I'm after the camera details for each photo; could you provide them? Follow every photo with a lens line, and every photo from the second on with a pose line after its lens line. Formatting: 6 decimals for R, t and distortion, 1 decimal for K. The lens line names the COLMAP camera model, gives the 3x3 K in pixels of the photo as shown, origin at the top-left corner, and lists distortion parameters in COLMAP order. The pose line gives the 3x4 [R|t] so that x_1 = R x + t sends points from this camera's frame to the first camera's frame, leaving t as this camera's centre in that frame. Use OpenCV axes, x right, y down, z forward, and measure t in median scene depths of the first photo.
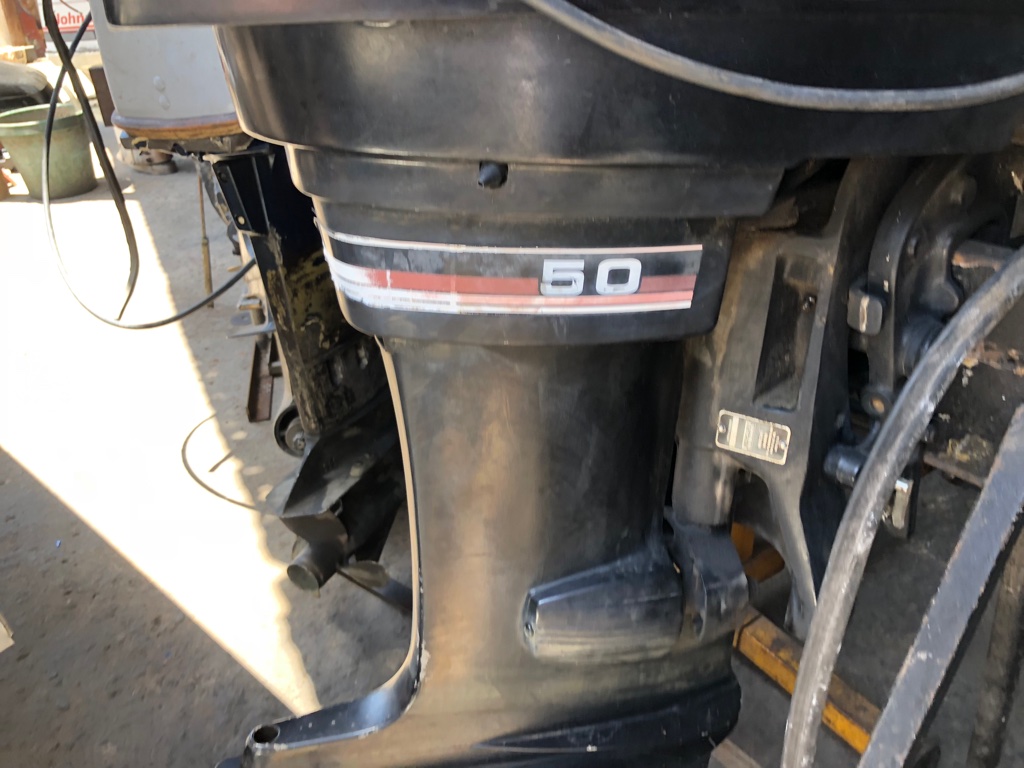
lens RADIAL K [[842.5, 0, 512.0], [0, 842.5, 384.0], [0, 0, 1]] dist [0.046664, -0.064980]
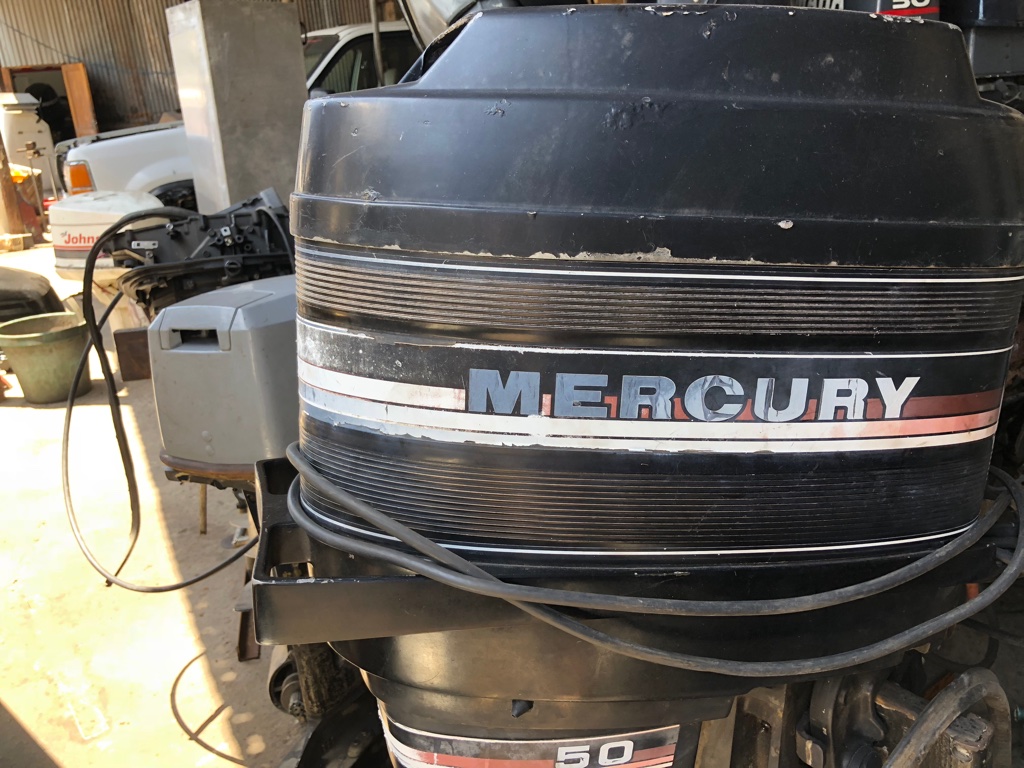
lens RADIAL K [[841.5, 0, 512.0], [0, 841.5, 384.0], [0, 0, 1]] dist [0.016093, -0.000946]
pose [[0.999342, 0.005518, 0.035836, -0.028169], [0.001019, 0.983690, -0.179872, -0.158619], [-0.036244, 0.179790, 0.983037, -0.124171]]
